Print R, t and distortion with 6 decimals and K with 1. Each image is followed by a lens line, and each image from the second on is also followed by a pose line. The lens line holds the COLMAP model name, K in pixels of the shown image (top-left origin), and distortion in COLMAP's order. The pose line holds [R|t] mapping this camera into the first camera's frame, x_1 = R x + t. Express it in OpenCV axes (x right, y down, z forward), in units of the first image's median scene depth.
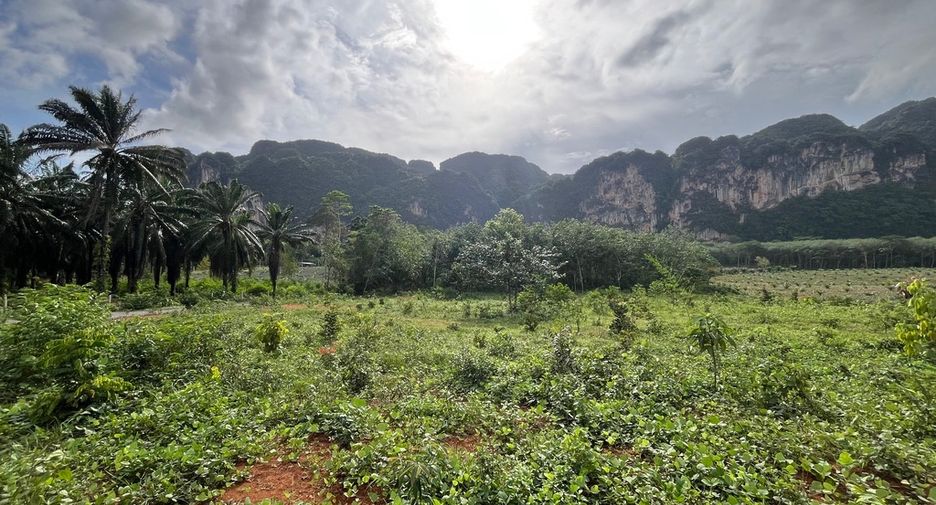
lens RADIAL K [[386.4, 0, 453.6], [0, 386.4, 251.2], [0, 0, 1]] dist [0.001041, 0.000370]
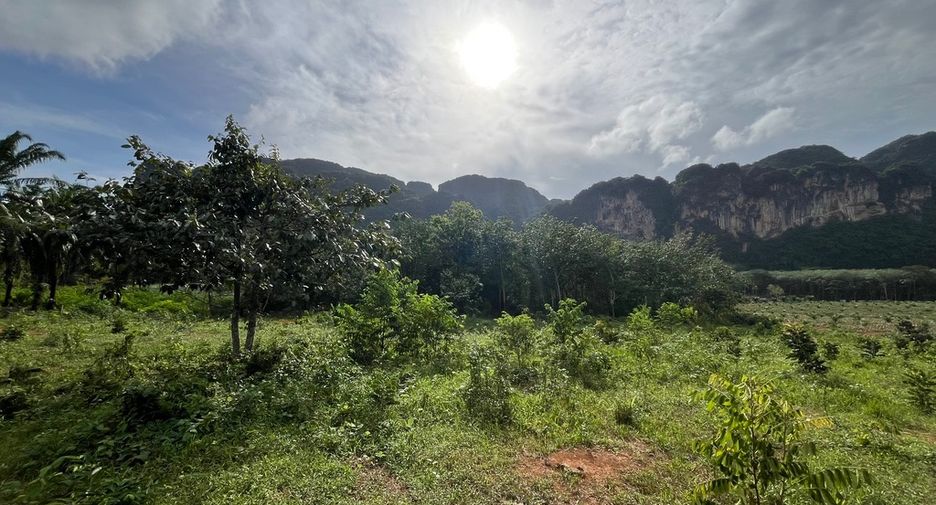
lens RADIAL K [[350.4, 0, 471.6], [0, 350.4, 259.2], [0, 0, 1]] dist [-0.000602, 0.000012]
pose [[0.999659, 0.026030, 0.002206, 0.060144], [-0.025857, 0.997951, -0.058522, 0.014340], [-0.003724, 0.058445, 0.998284, 0.128018]]
